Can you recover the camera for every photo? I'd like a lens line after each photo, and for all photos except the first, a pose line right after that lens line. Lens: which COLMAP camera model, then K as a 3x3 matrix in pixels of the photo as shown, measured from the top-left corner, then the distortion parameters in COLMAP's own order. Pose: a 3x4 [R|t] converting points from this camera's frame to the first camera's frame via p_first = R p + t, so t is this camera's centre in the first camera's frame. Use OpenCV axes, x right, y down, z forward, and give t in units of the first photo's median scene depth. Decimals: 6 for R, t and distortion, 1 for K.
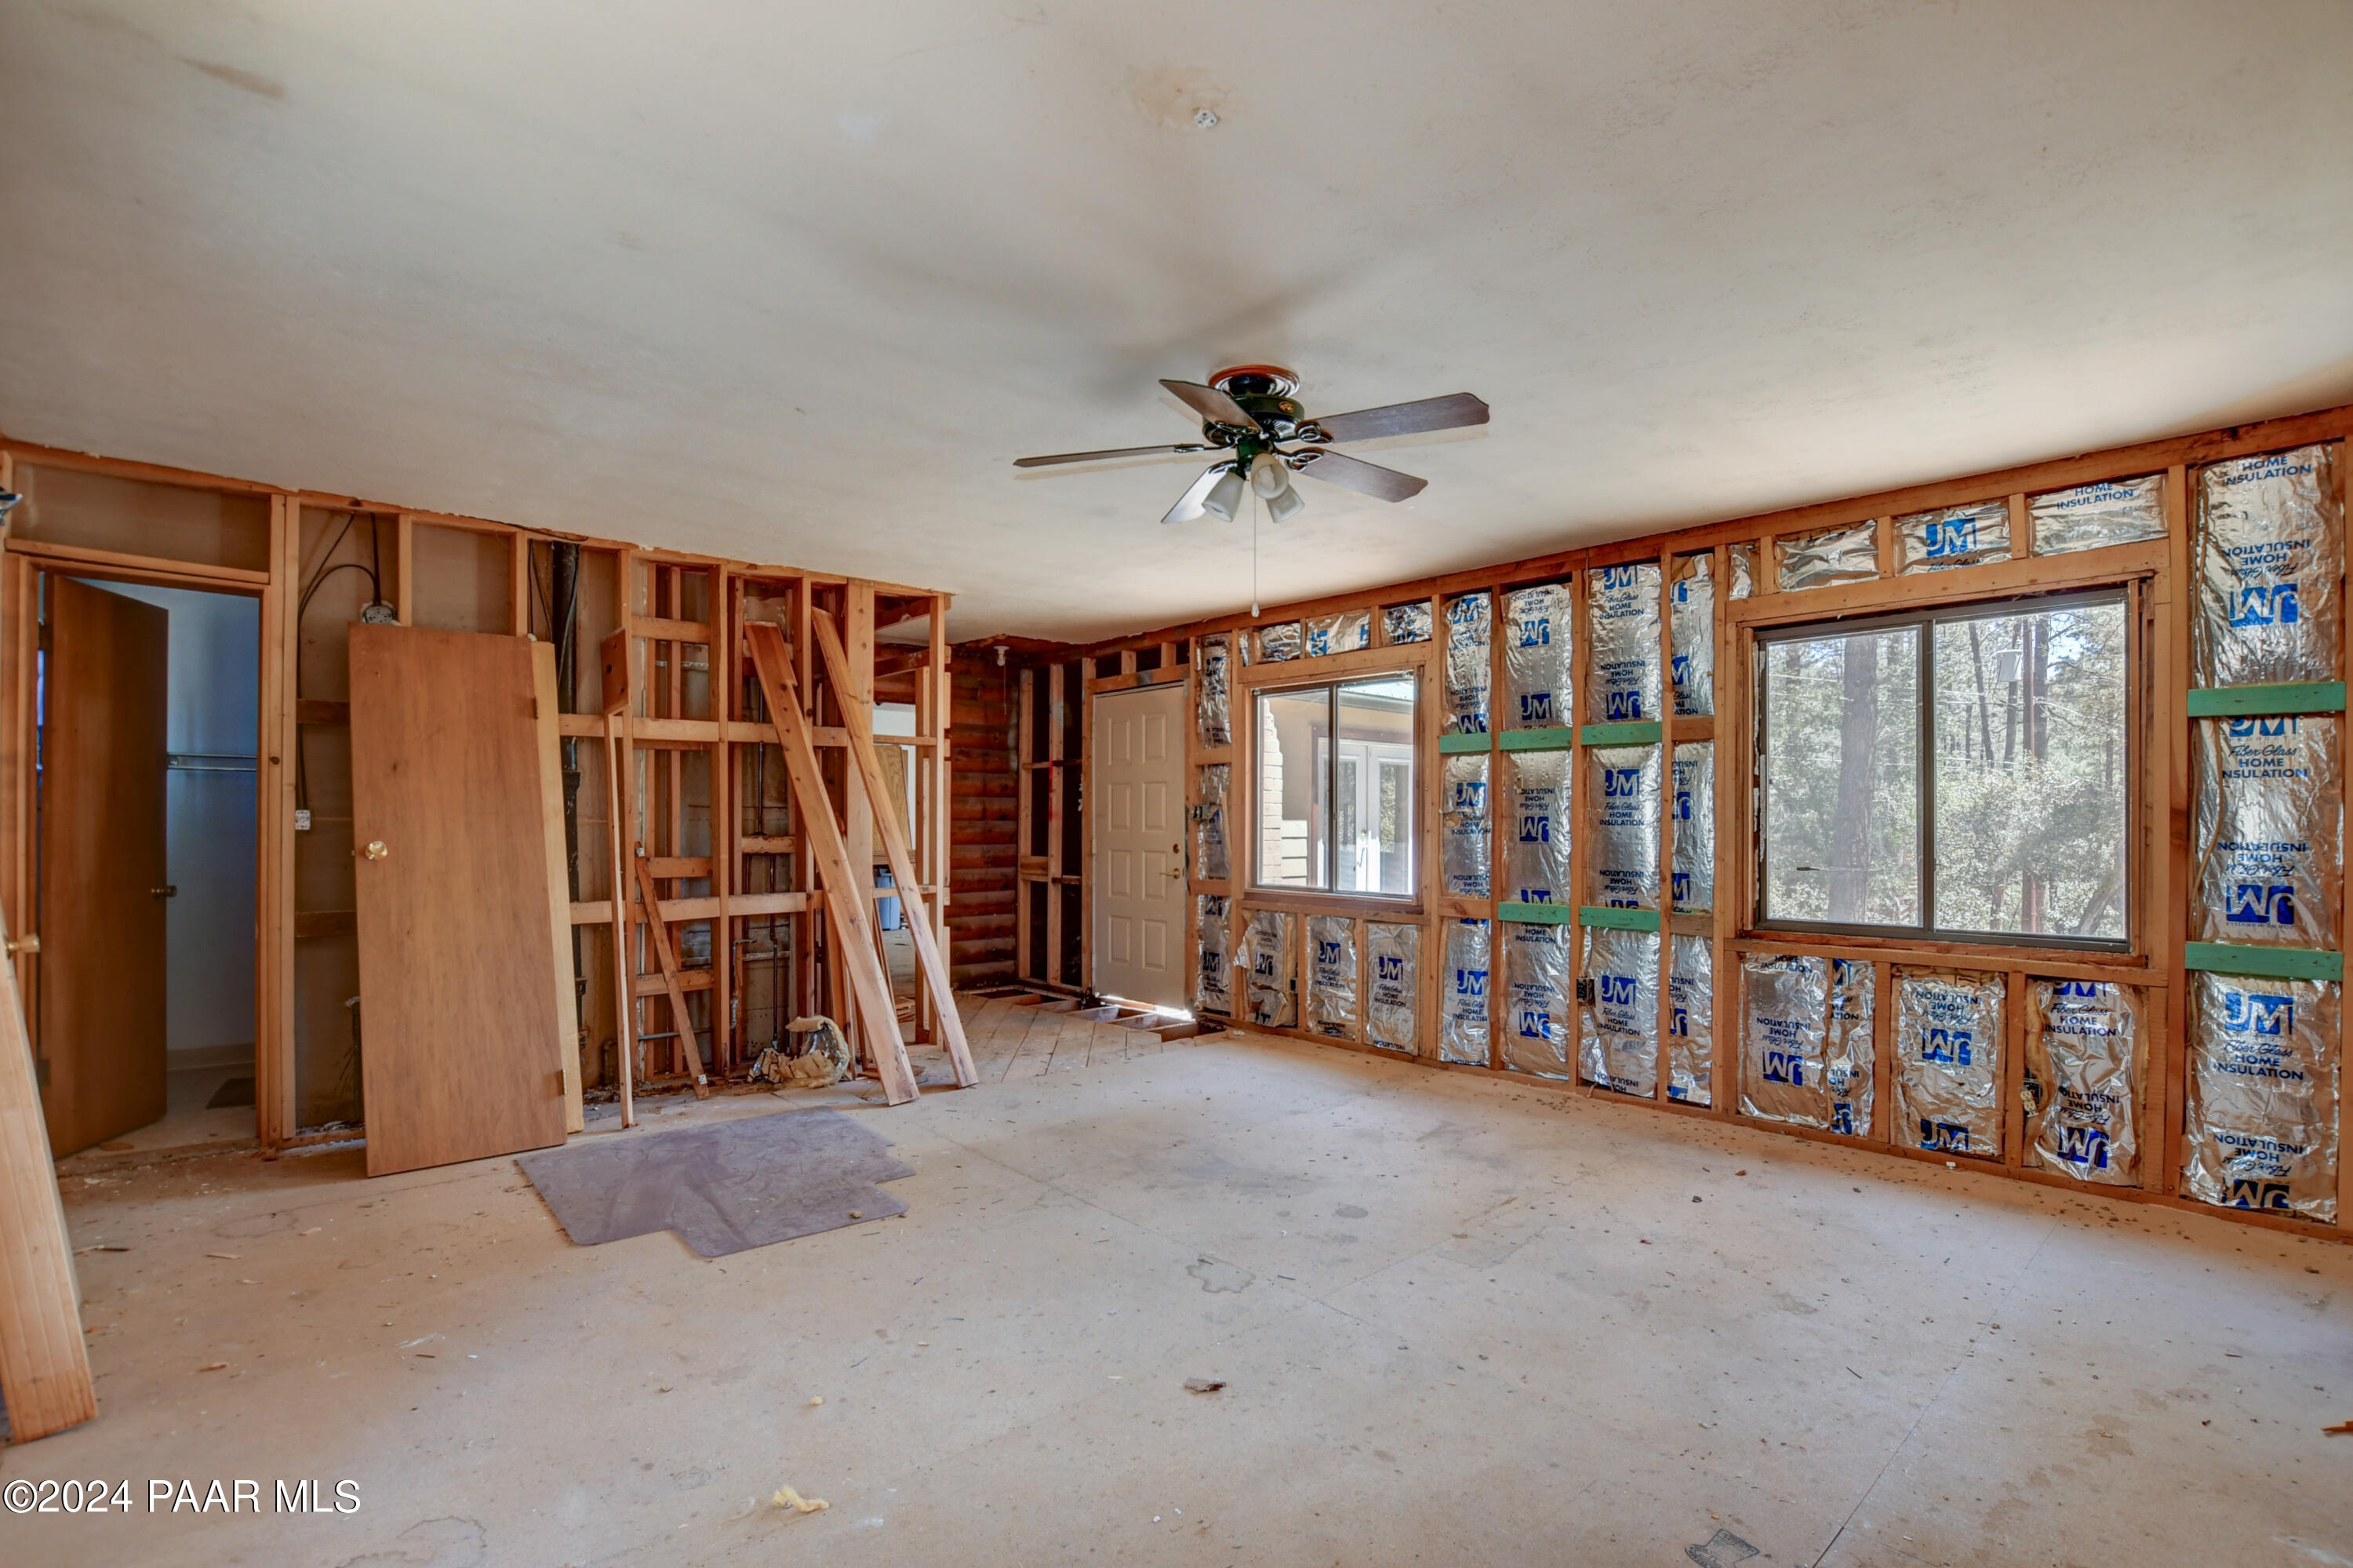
lens RADIAL K [[1099.4, 0, 1162.2], [0, 1099.4, 823.5], [0, 0, 1]] dist [-0.025222, -0.001023]
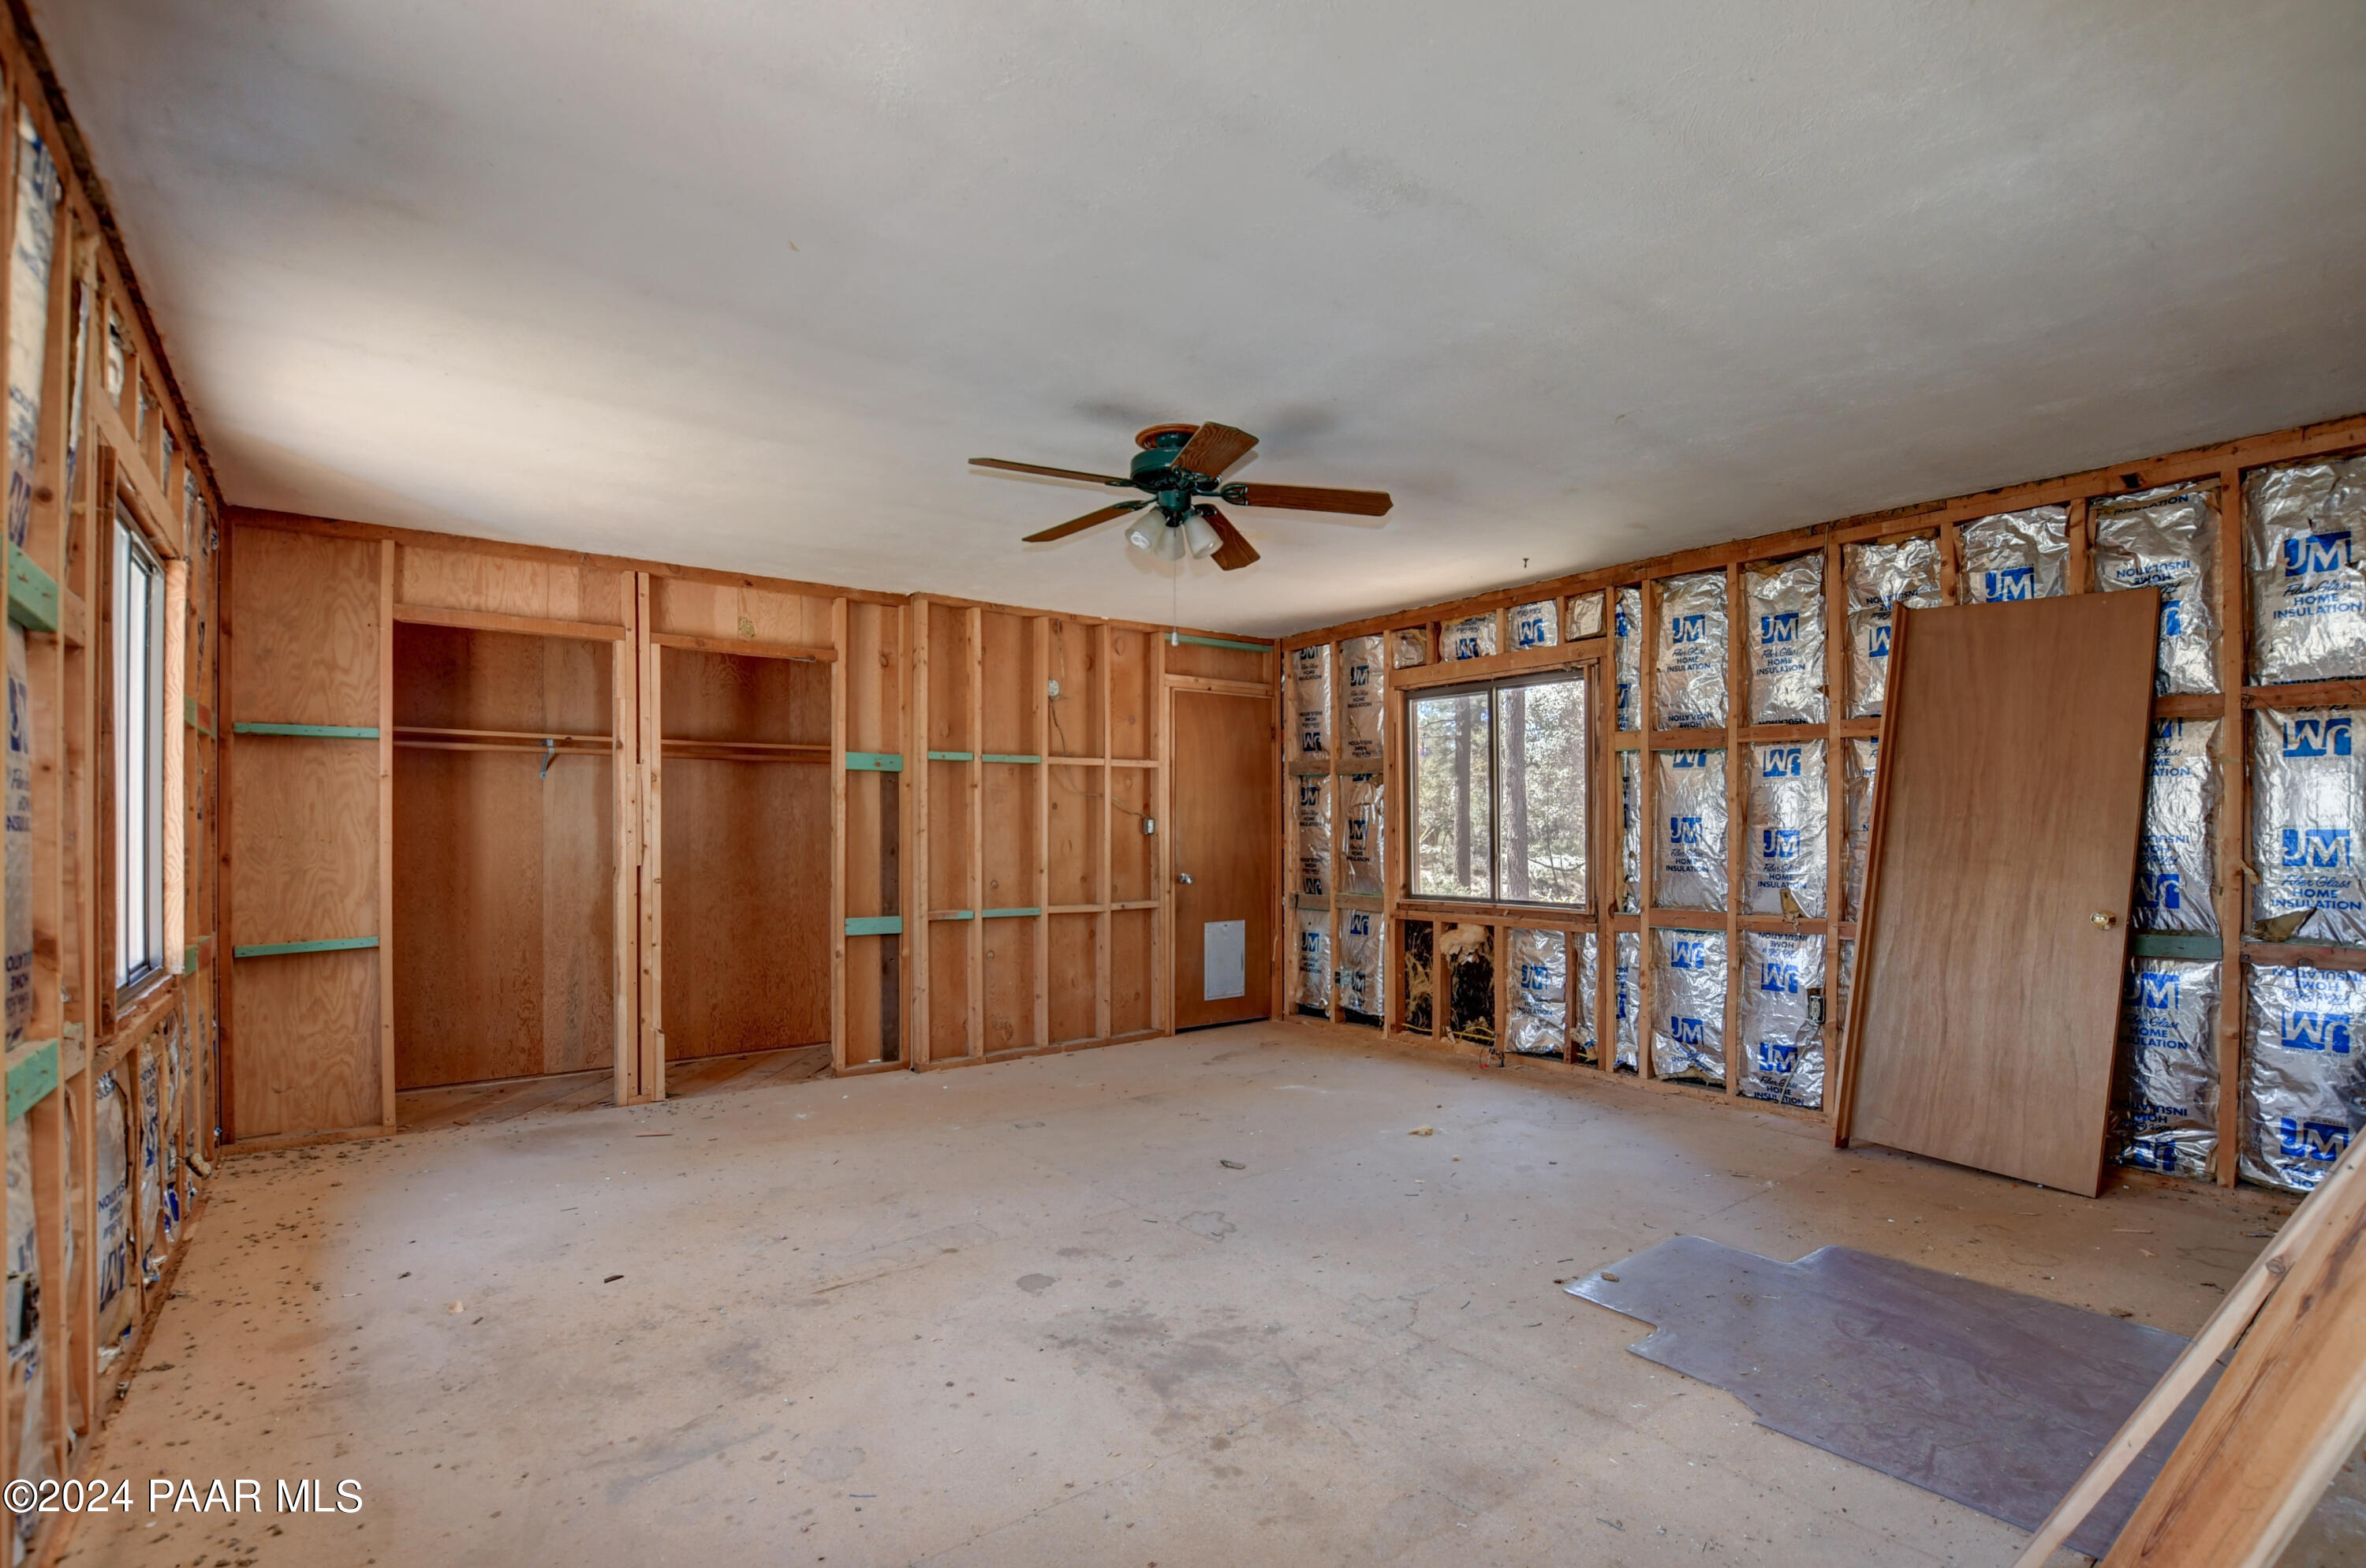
lens RADIAL K [[1105.4, 0, 1168.6], [0, 1105.4, 823.7], [0, 0, 1]] dist [-0.025222, -0.001023]
pose [[-0.996429, 0.000654, 0.084433, -0.003342], [-0.000003, 0.999970, -0.007785, 0.003268], [-0.084435, -0.007757, -0.996399, 1.723526]]
